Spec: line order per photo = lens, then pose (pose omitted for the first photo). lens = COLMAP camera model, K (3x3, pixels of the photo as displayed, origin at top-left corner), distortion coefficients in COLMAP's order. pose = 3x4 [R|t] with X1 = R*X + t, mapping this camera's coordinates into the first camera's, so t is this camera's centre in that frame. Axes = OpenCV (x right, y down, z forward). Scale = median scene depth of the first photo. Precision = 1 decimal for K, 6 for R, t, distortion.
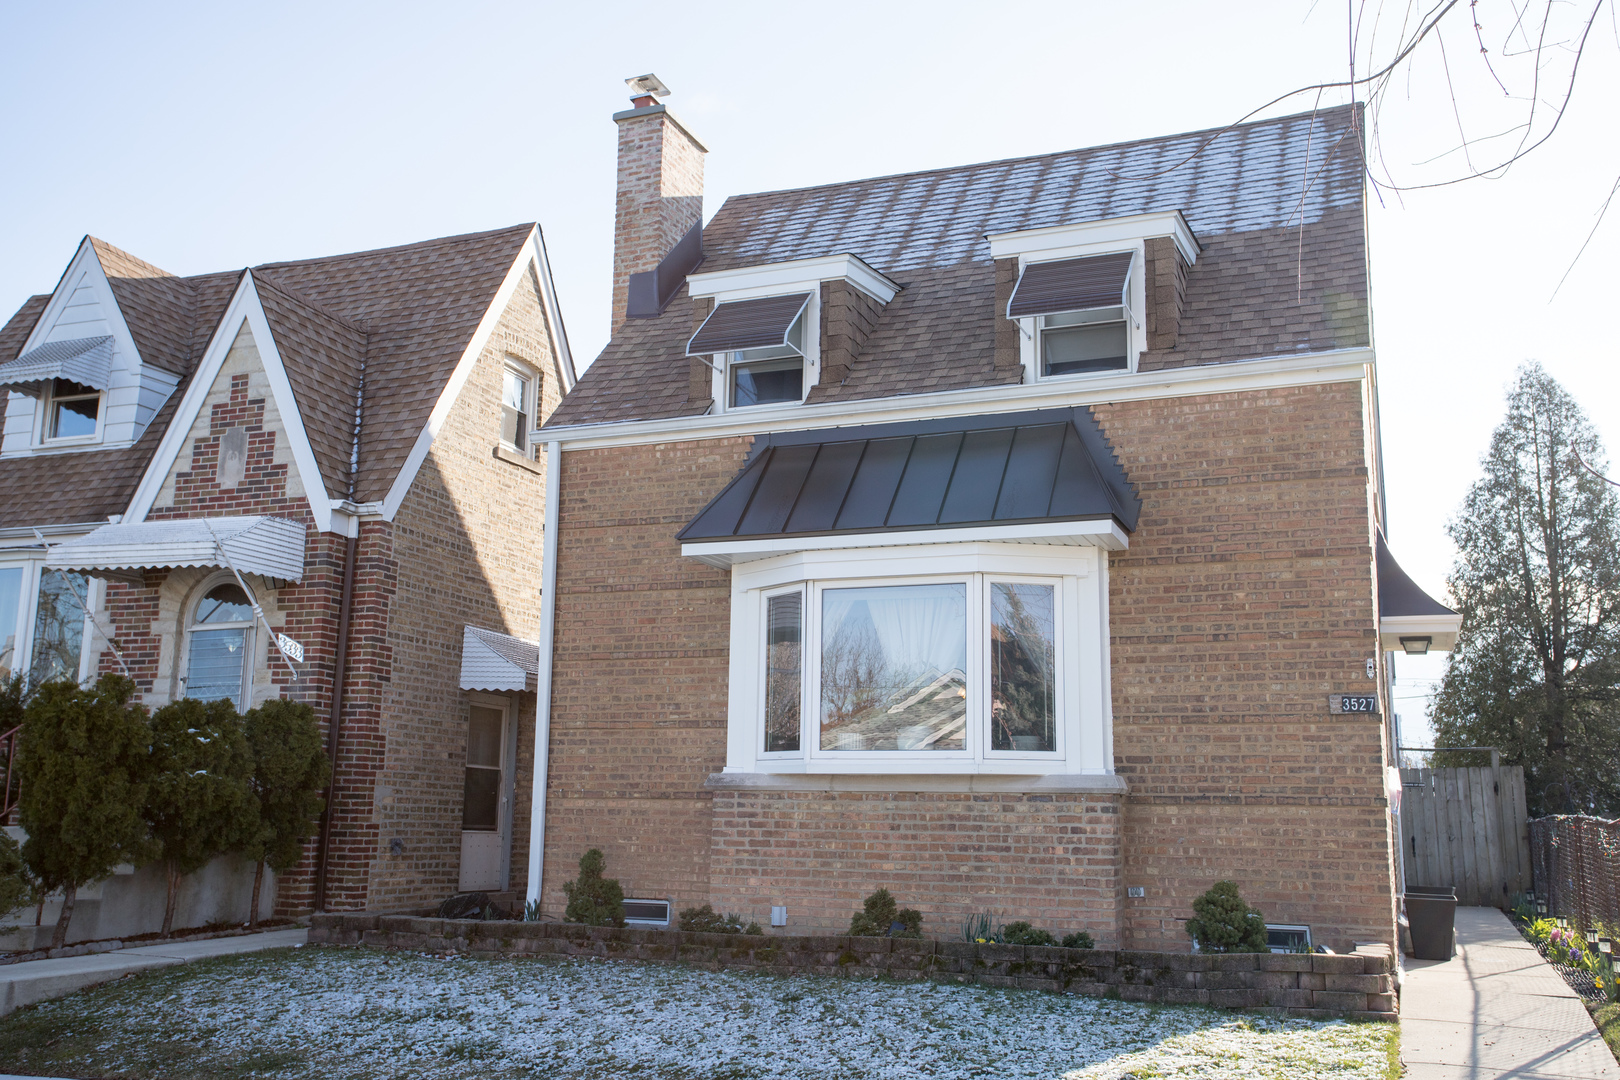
lens RADIAL K [[1453.0, 0, 810.0], [0, 1453.0, 540.0], [0, 0, 1]] dist [0.011982, 0.012877]
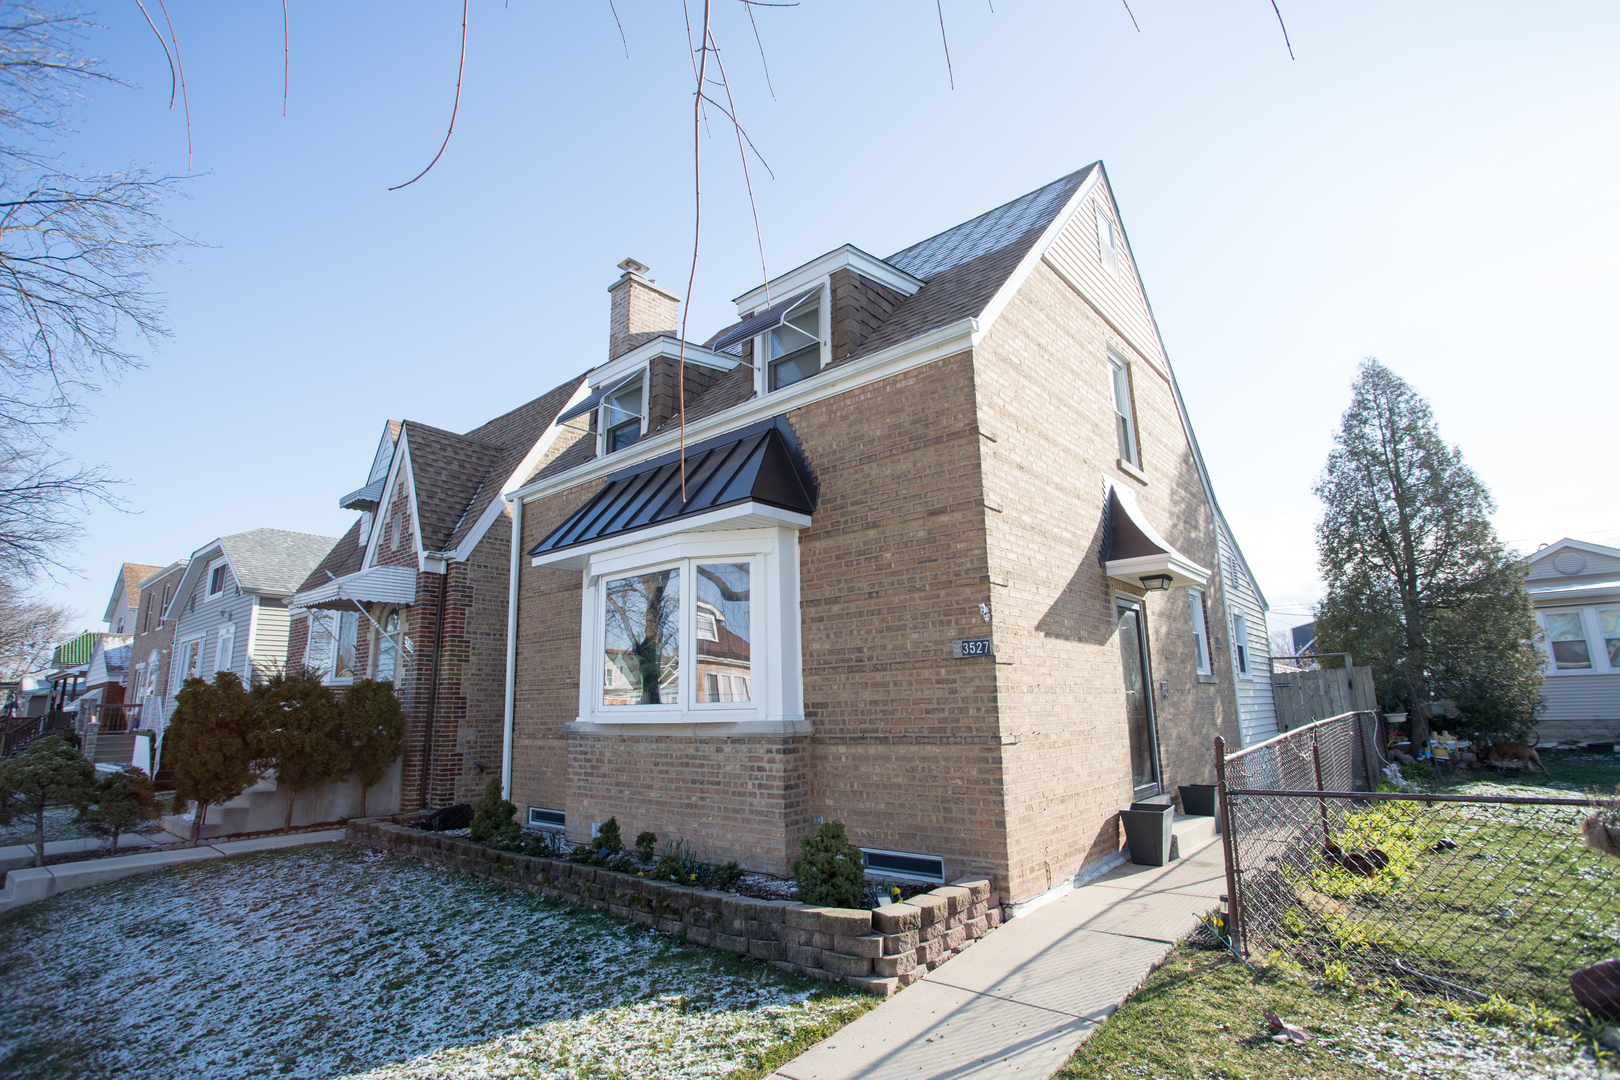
lens RADIAL K [[783.5, 0, 810.0], [0, 783.5, 540.0], [0, 0, 1]] dist [-0.079810, 0.000597]
pose [[0.945686, -0.104493, -0.307831, 0.423769], [0.096774, 0.994491, -0.040281, 0.044213], [0.310344, 0.008304, 0.950588, 0.404618]]
